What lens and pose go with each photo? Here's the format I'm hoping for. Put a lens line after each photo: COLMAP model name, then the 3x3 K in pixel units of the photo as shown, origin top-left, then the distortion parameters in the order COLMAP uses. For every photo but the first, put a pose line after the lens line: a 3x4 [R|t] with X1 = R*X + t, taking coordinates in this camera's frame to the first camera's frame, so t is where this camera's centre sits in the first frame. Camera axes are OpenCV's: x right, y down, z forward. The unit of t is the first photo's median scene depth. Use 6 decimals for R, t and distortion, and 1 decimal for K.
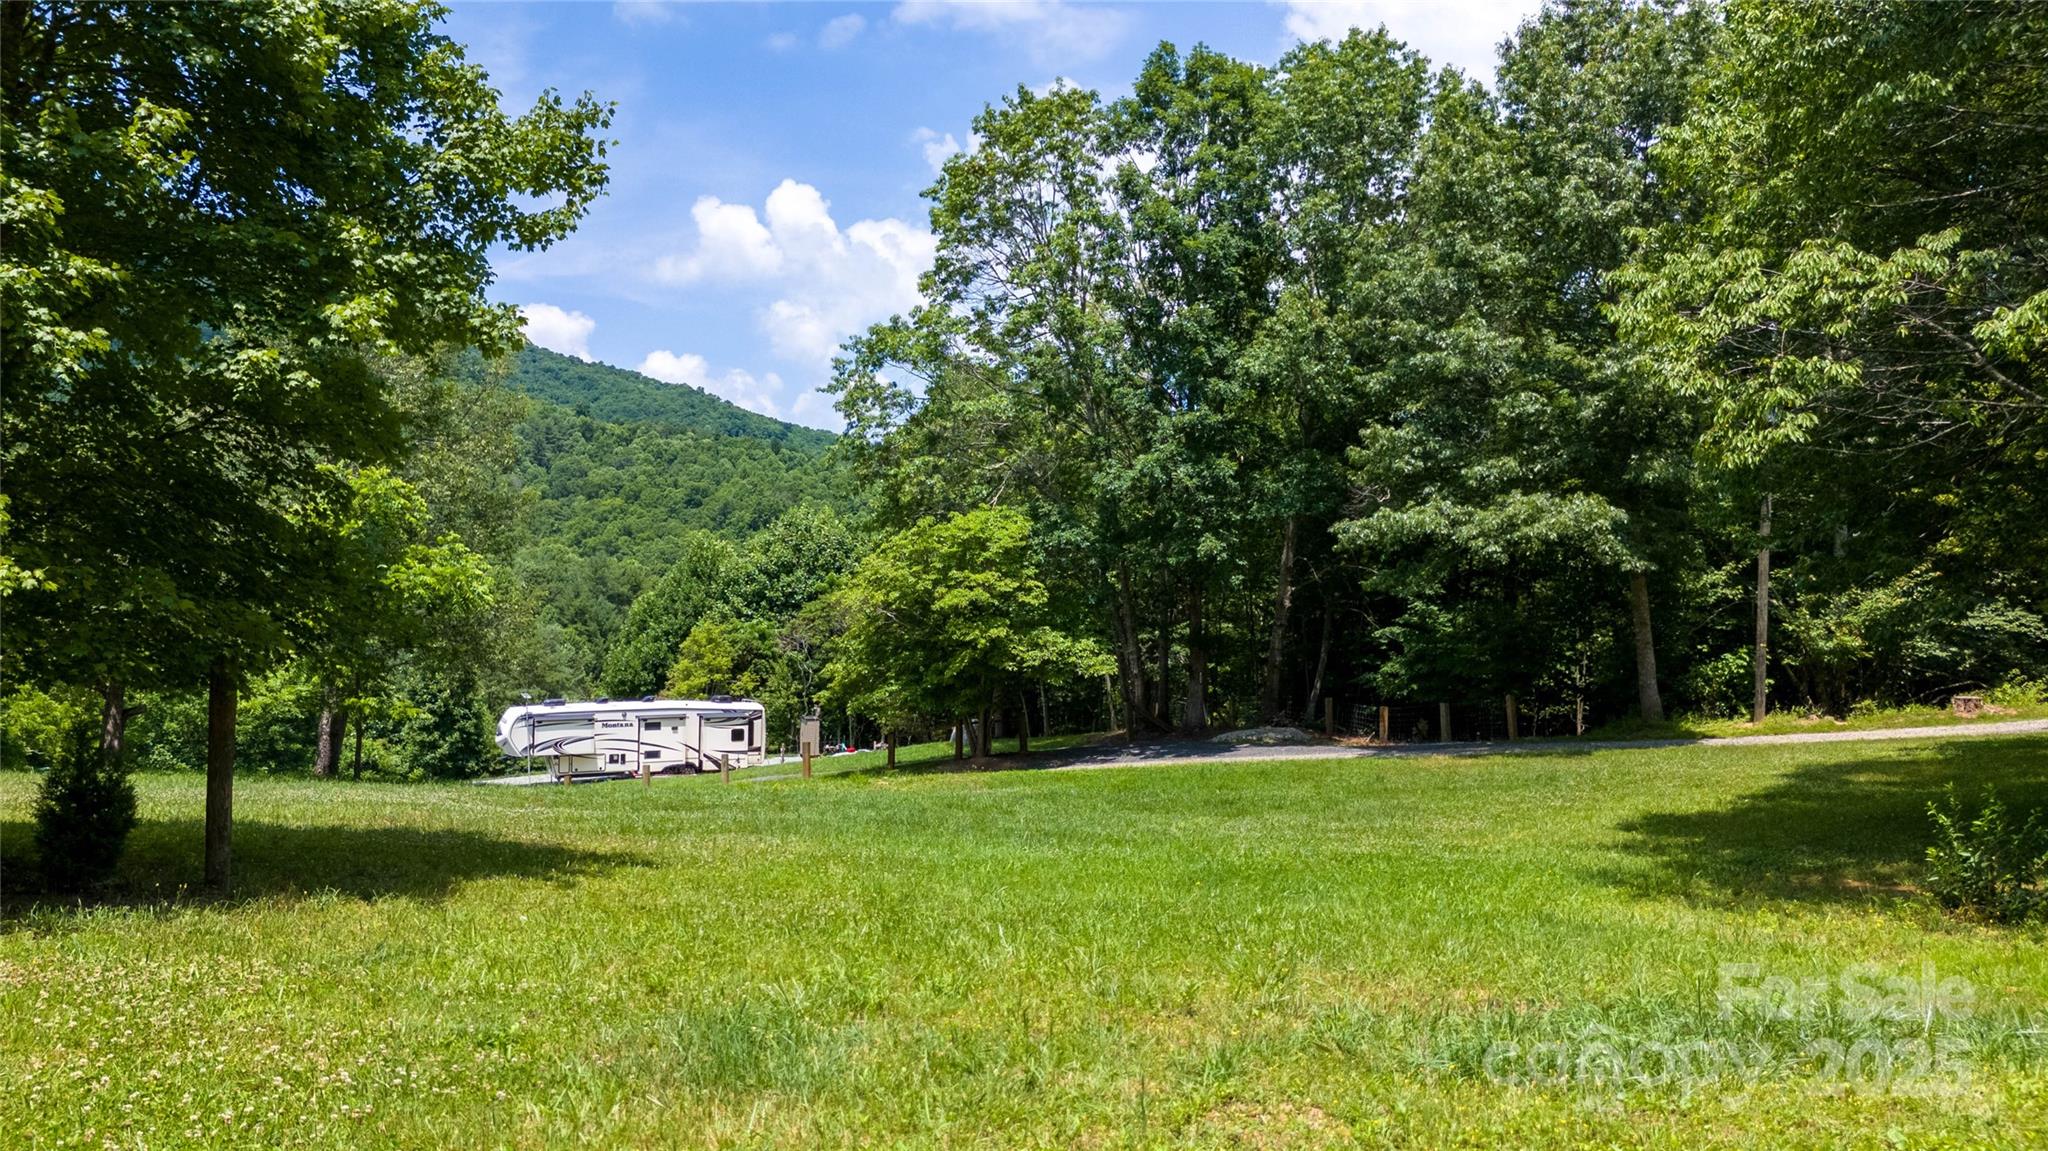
lens RADIAL K [[1501.5, 0, 1037.6], [0, 1501.5, 576.0], [0, 0, 1]] dist [0.064327, -0.047852]
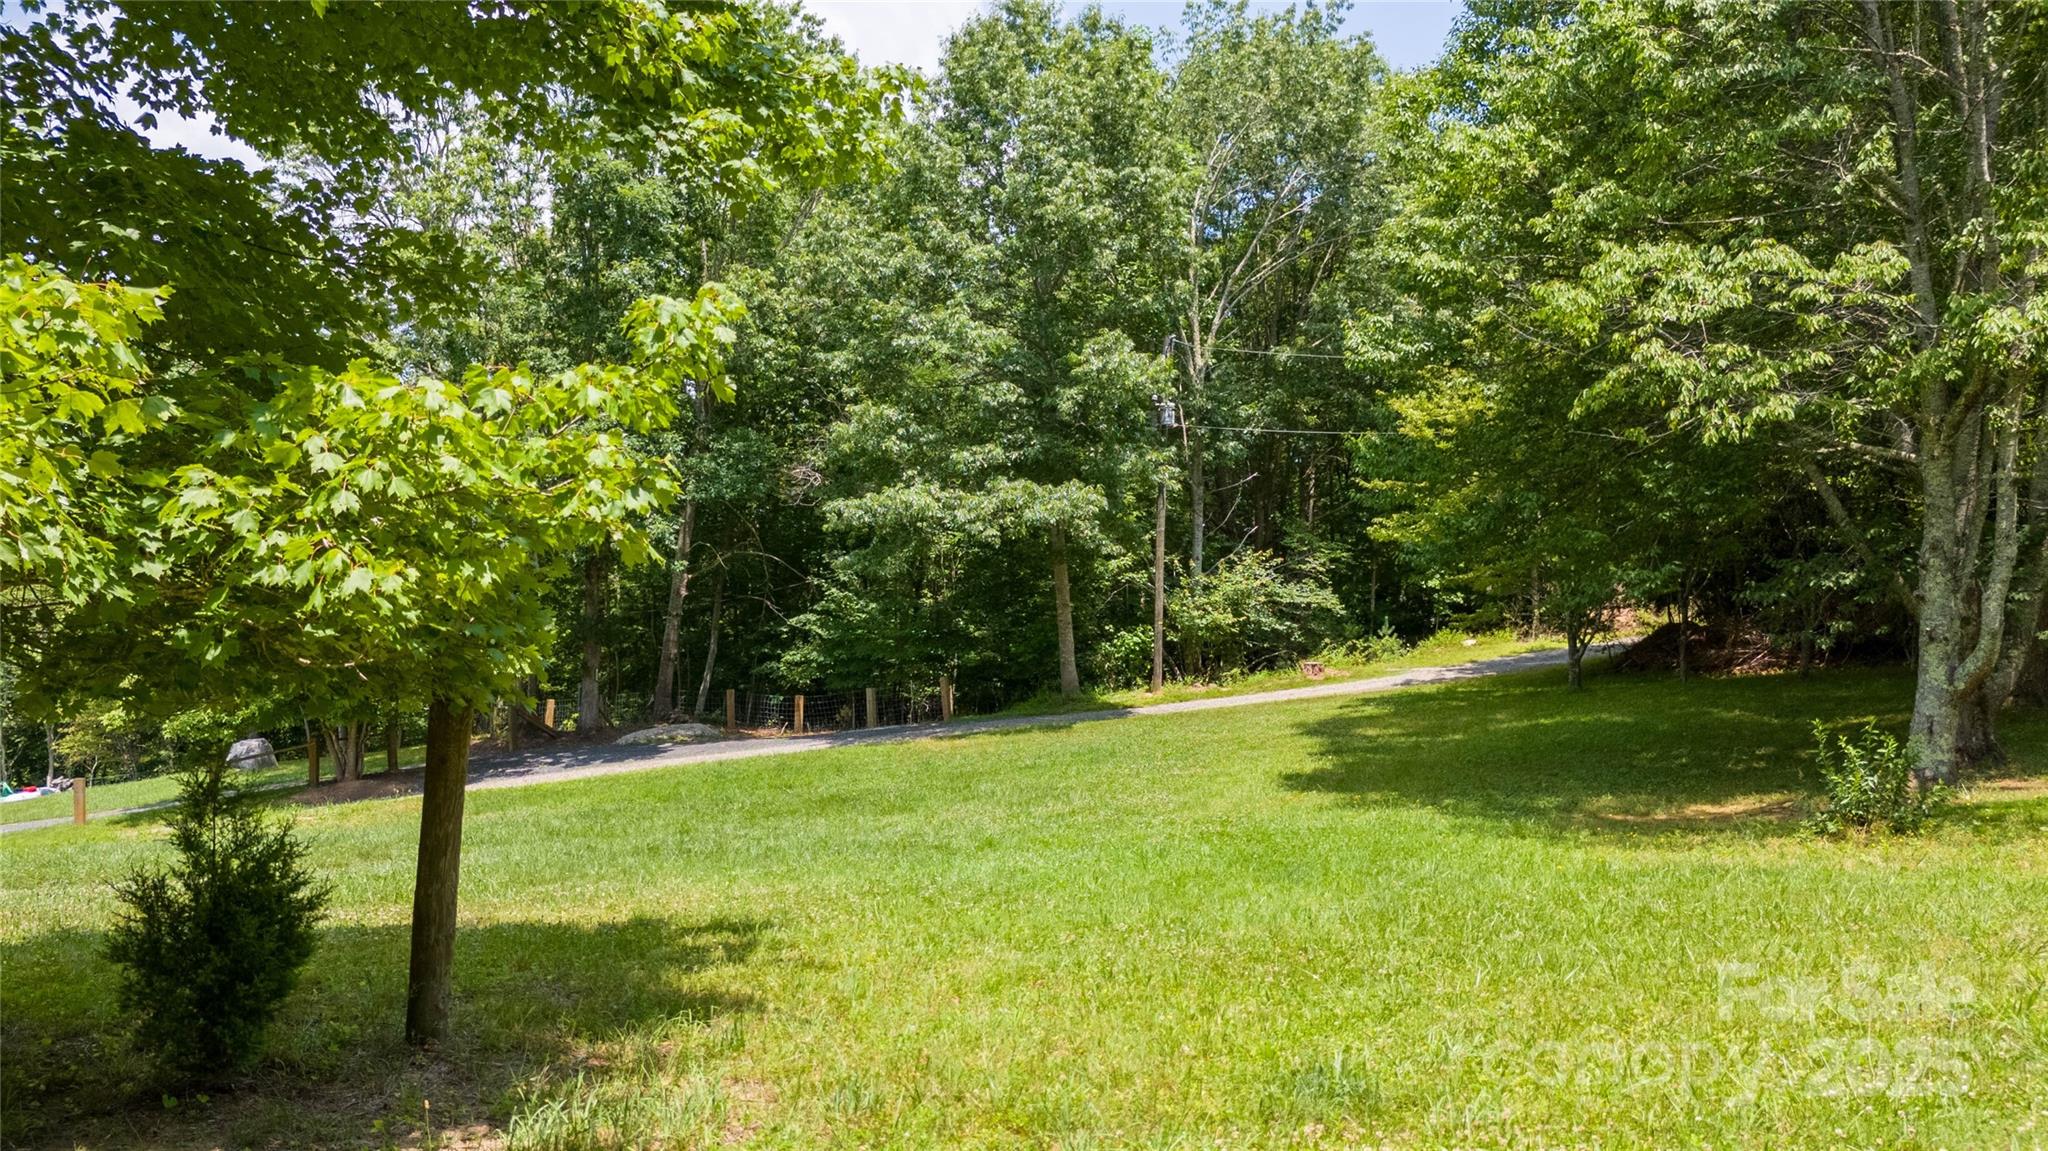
lens RADIAL K [[1495.9, 0, 1040.6], [0, 1495.9, 578.5], [0, 0, 1]] dist [0.108892, -0.102636]
pose [[0.854221, -0.003654, 0.519898, -0.170683], [0.001174, 0.999986, 0.005099, 0.006849], [-0.519909, -0.003745, 0.854213, 0.102603]]
